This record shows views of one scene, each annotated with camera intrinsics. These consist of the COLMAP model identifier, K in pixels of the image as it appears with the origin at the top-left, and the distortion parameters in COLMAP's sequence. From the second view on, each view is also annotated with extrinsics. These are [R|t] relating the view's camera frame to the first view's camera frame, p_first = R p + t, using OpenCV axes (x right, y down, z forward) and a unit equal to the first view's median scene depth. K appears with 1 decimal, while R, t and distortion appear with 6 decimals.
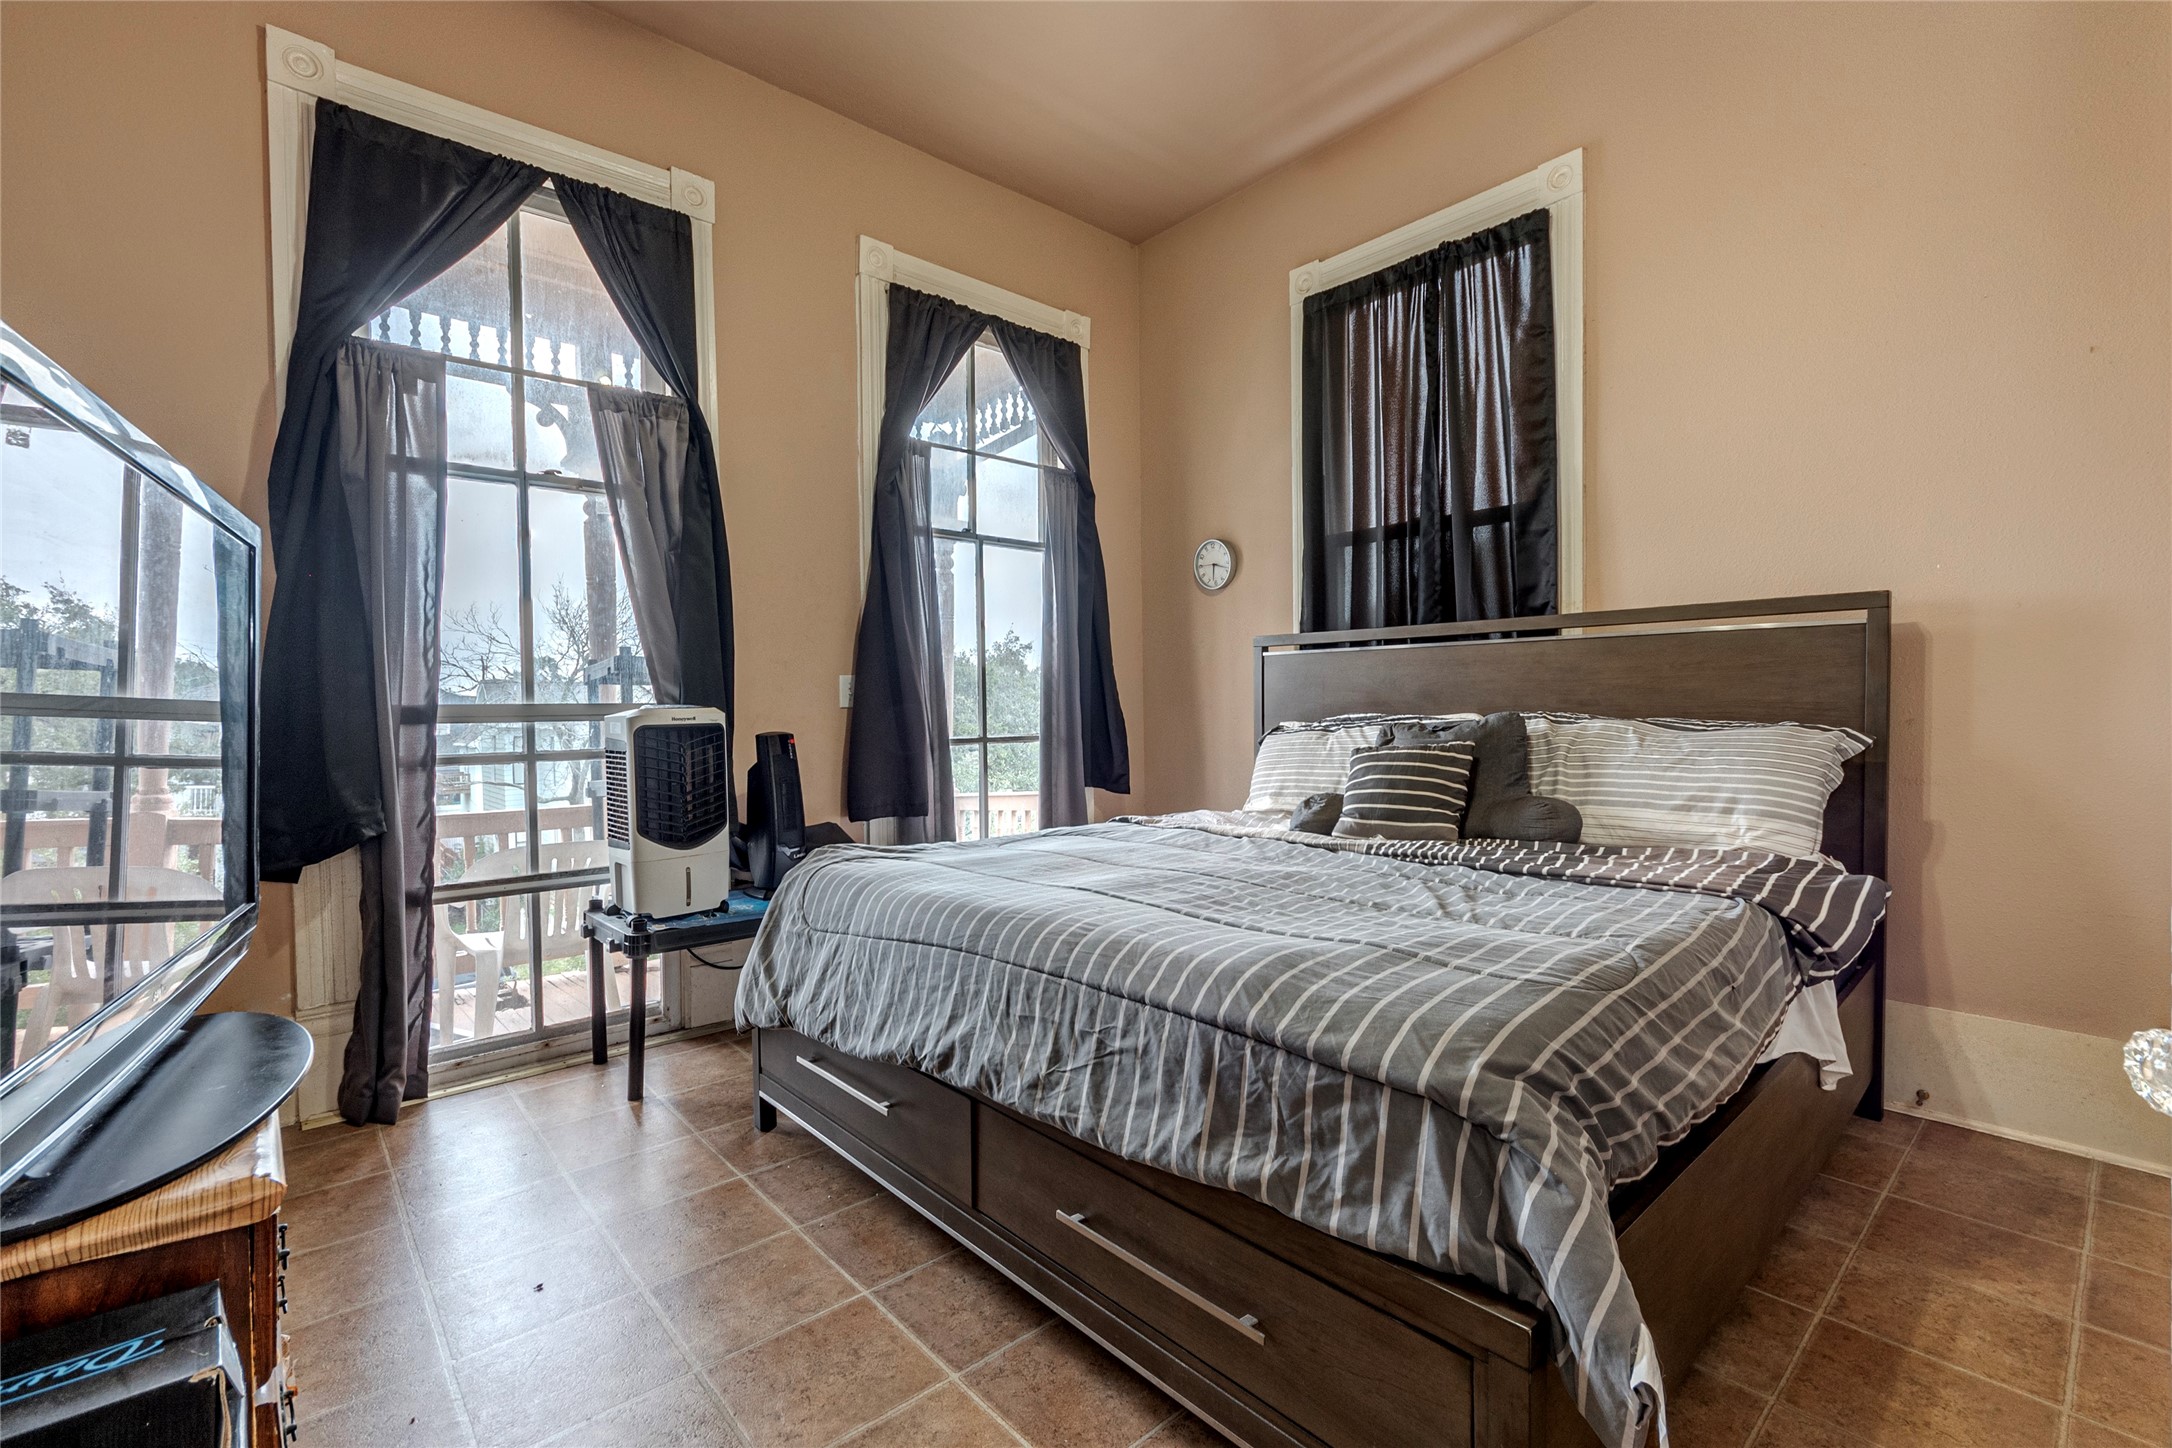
lens RADIAL K [[944.3, 0, 1104.1], [0, 944.3, 721.2], [0, 0, 1]] dist [-0.001079, -0.000240]
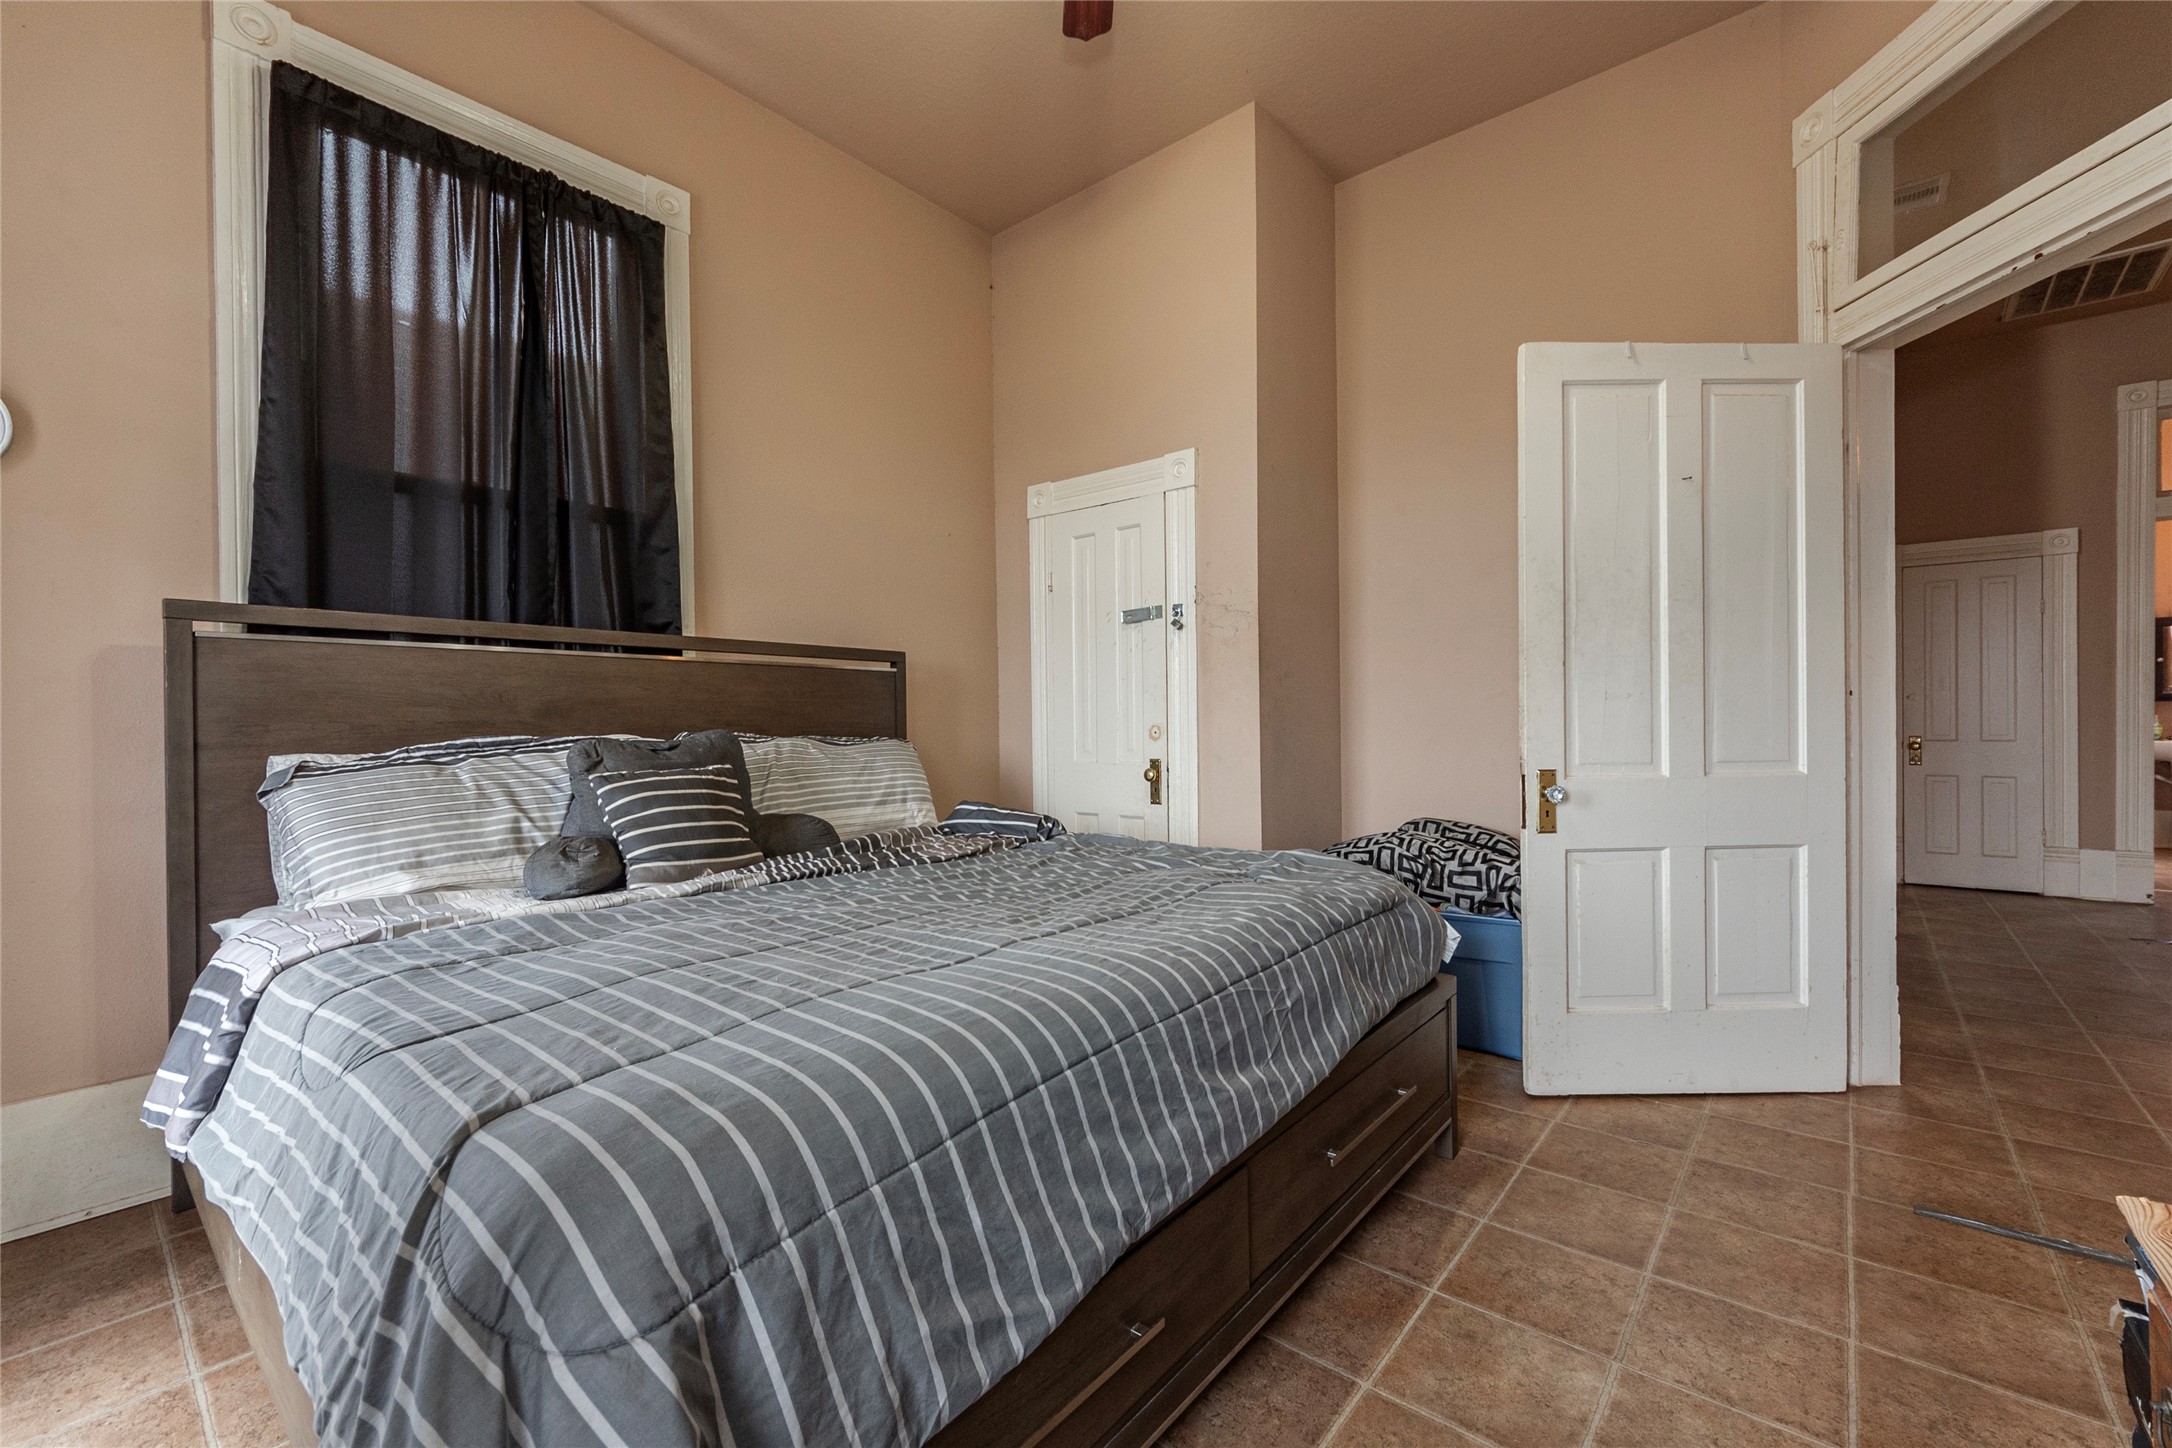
lens RADIAL K [[920.6, 0, 1096.9], [0, 920.6, 725.8], [0, 0, 1]] dist [0.002330, -0.000325]
pose [[-0.133437, 0.004796, 0.991046, -0.560945], [0.018329, 0.999829, -0.002370, -0.005687], [-0.990888, 0.017849, -0.133502, 0.693846]]
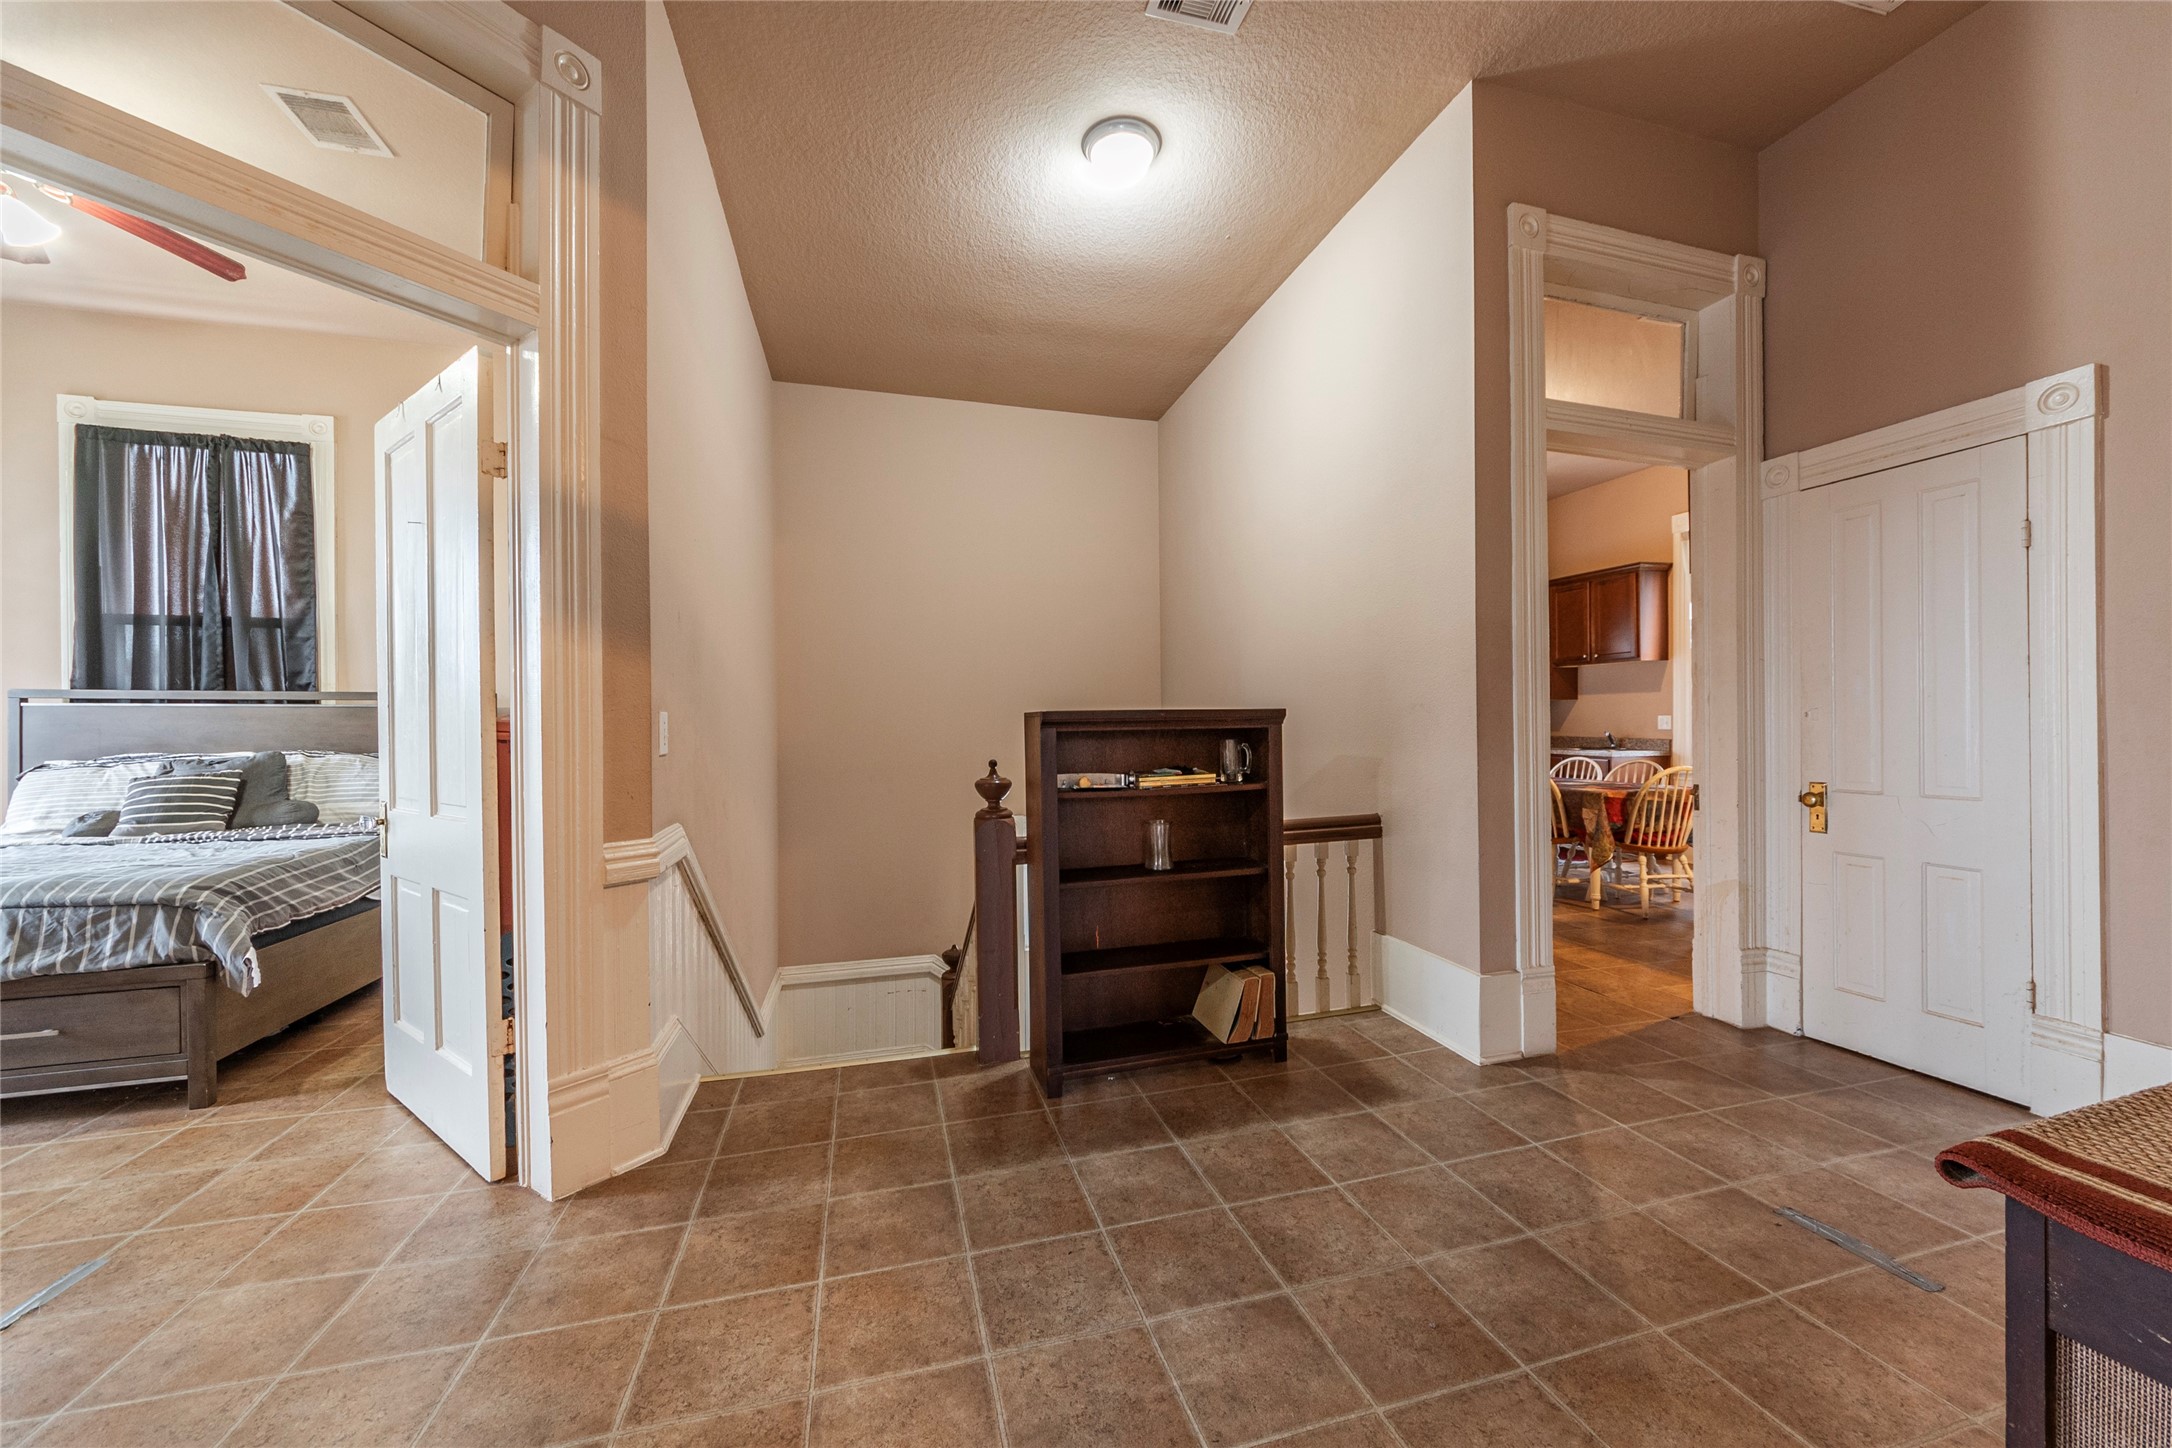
lens RADIAL K [[825.9, 0, 1103.9], [0, 825.9, 732.7], [0, 0, 1]] dist [-0.000658, 0.000121]
pose [[0.444605, 0.003833, 0.895718, -0.202639], [0.014410, 0.999831, -0.011431, -0.004350], [-0.895611, 0.017989, 0.444475, -0.882563]]
